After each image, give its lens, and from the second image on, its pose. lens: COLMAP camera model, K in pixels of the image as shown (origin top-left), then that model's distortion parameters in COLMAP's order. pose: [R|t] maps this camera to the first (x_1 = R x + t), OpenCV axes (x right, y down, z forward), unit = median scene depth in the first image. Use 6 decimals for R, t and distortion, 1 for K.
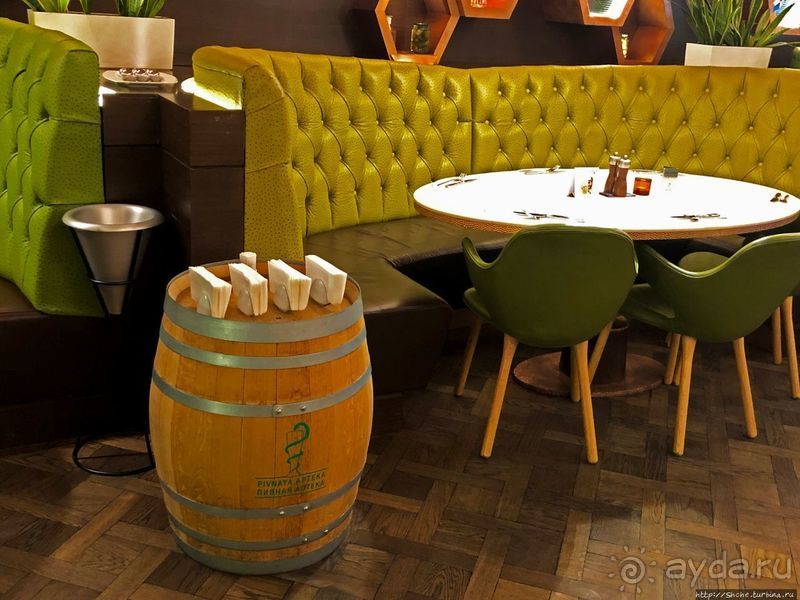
lens RADIAL K [[901.0, 0, 396.4], [0, 901.0, 300.4], [0, 0, 1]] dist [0.019662, 0.000000]
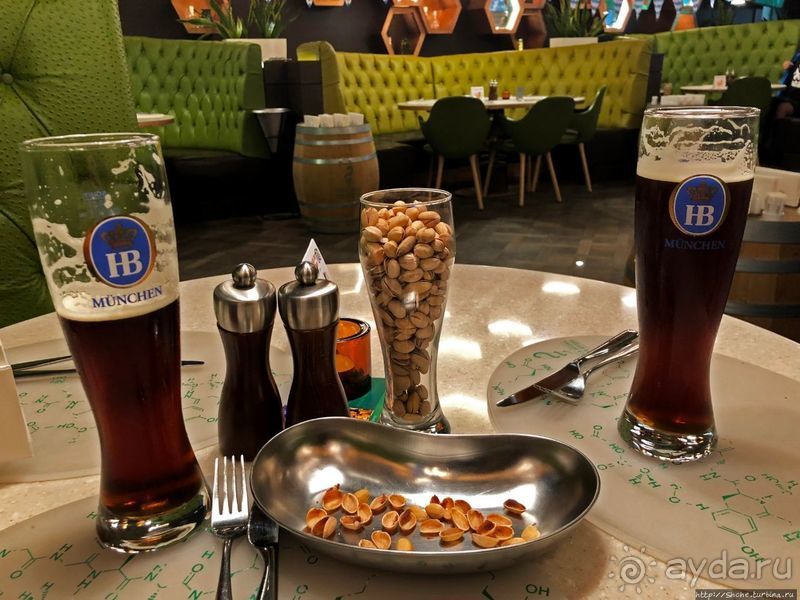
lens RADIAL K [[662.3, 0, 395.5], [0, 662.3, 283.0], [0, 0, 1]] dist [0.027310, -0.016028]
pose [[0.995383, -0.070754, -0.064857, 0.068870], [0.070605, 0.997494, -0.004595, 0.255648], [0.065019, -0.000005, 0.997884, -0.496388]]
